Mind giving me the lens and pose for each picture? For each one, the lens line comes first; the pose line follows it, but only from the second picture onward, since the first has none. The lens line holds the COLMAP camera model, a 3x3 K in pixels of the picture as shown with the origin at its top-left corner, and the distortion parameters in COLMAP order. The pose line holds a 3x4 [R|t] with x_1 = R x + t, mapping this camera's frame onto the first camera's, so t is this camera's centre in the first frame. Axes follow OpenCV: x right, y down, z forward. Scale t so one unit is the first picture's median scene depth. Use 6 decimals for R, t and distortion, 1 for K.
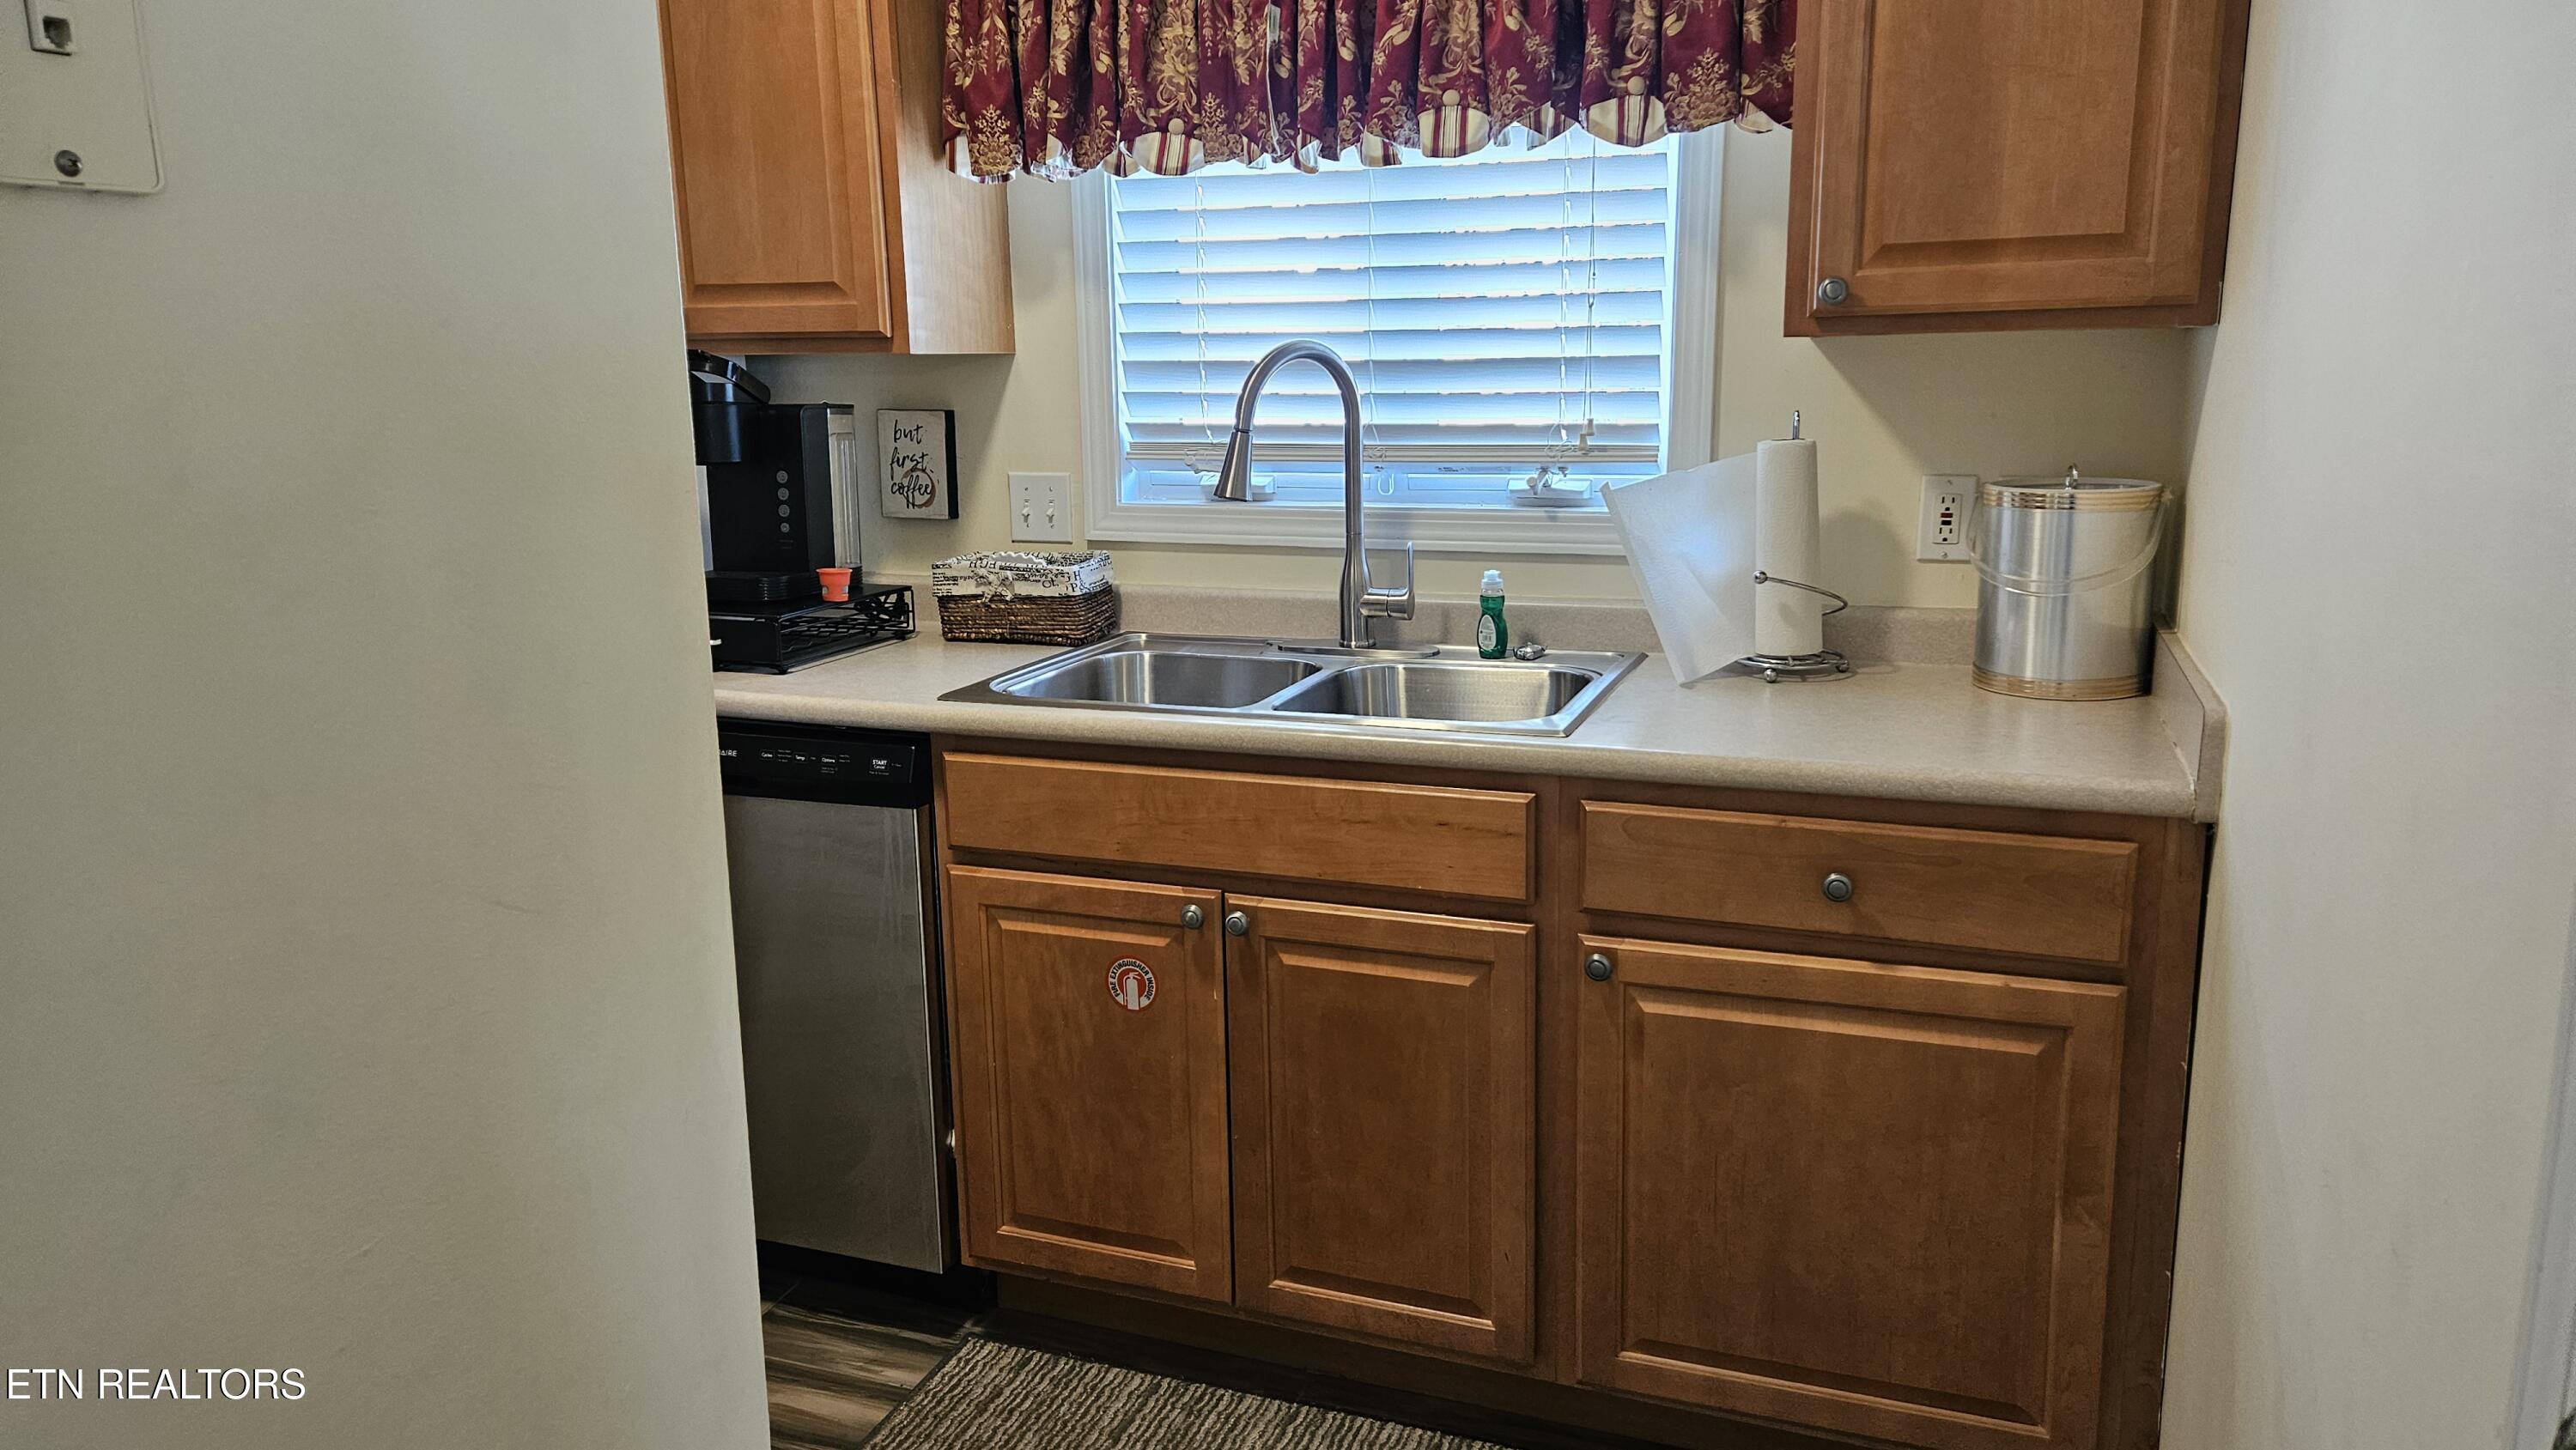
lens RADIAL K [[1715.1, 0, 1300.4], [0, 1715.1, 682.5], [0, 0, 1]] dist [0.085530, -0.069498]
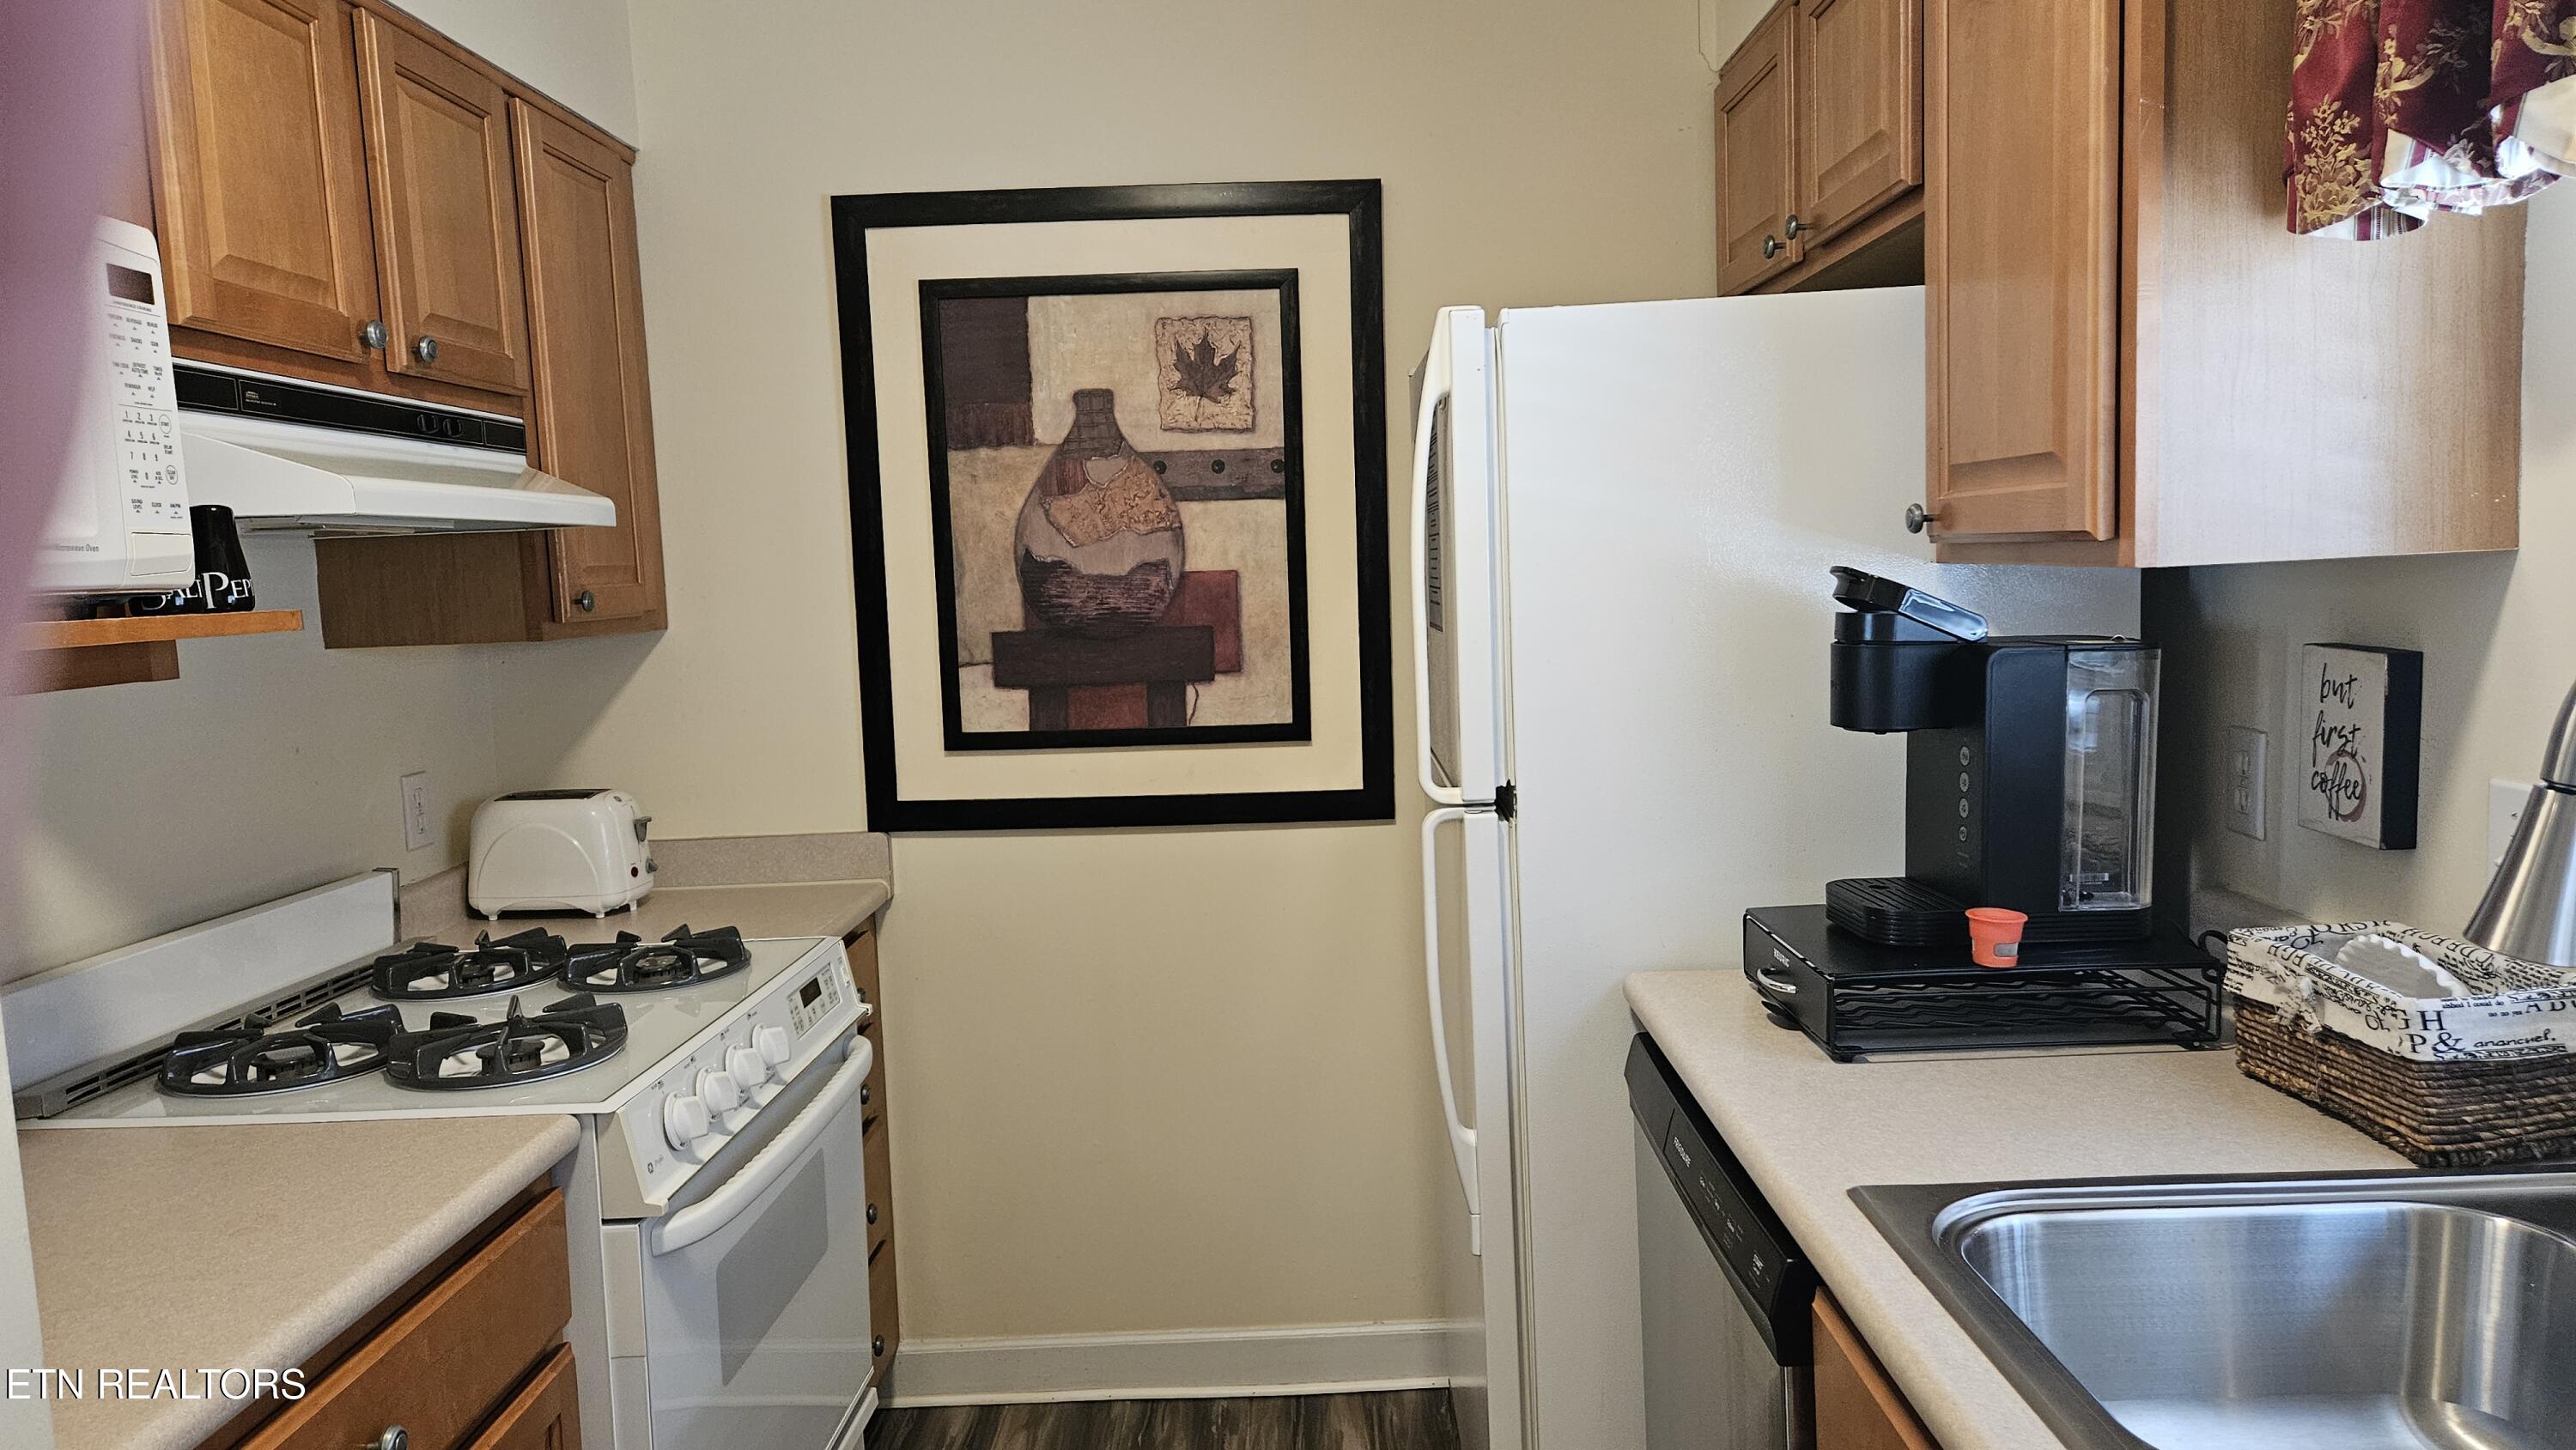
lens RADIAL K [[1715.1, 0, 1272.2], [0, 1715.1, 711.2], [0, 0, 1]] dist [0.085530, -0.069498]
pose [[0.331178, 0.085682, -0.939670, 0.230668], [-0.134543, 0.989981, 0.042851, -0.133947], [0.933927, 0.112235, 0.339388, 0.560123]]
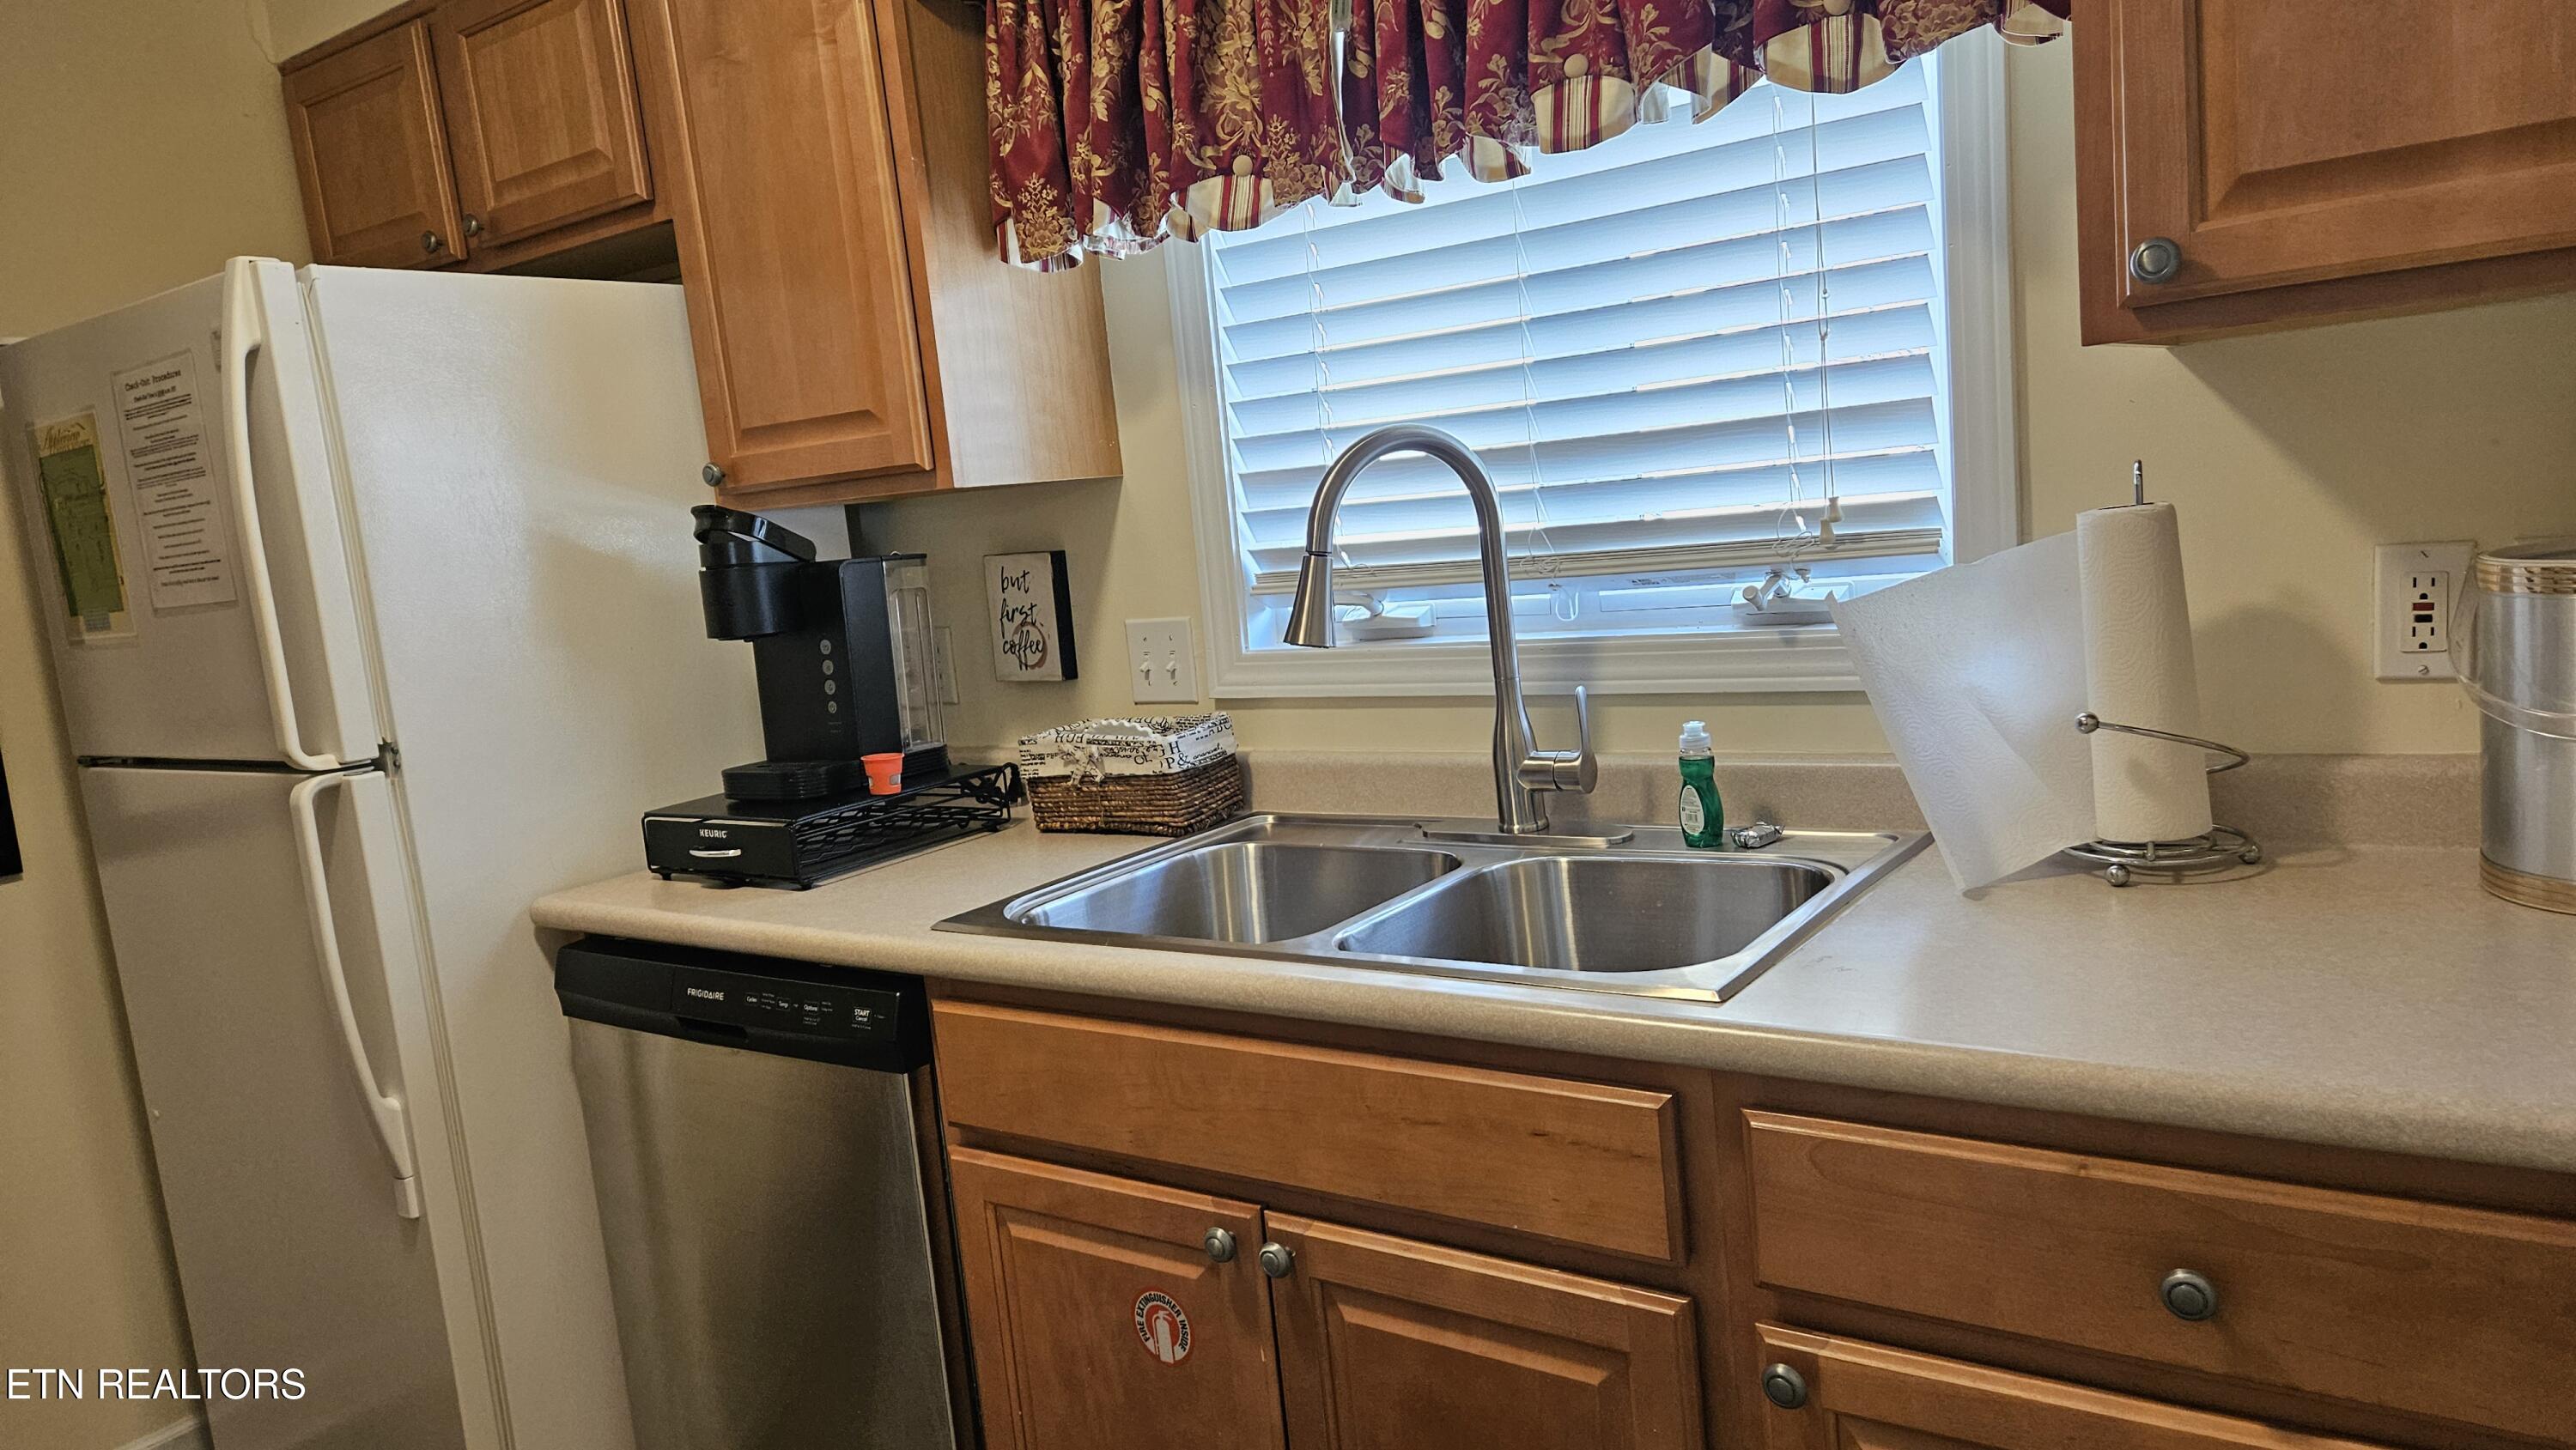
lens RADIAL K [[1715.1, 0, 1281.3], [0, 1715.1, 729.3], [0, 0, 1]] dist [0.085530, -0.069498]
pose [[0.961317, -0.045096, -0.271728, 0.141623], [0.035018, 0.998511, -0.041827, -0.038594], [0.273210, 0.030693, 0.961465, 0.272271]]
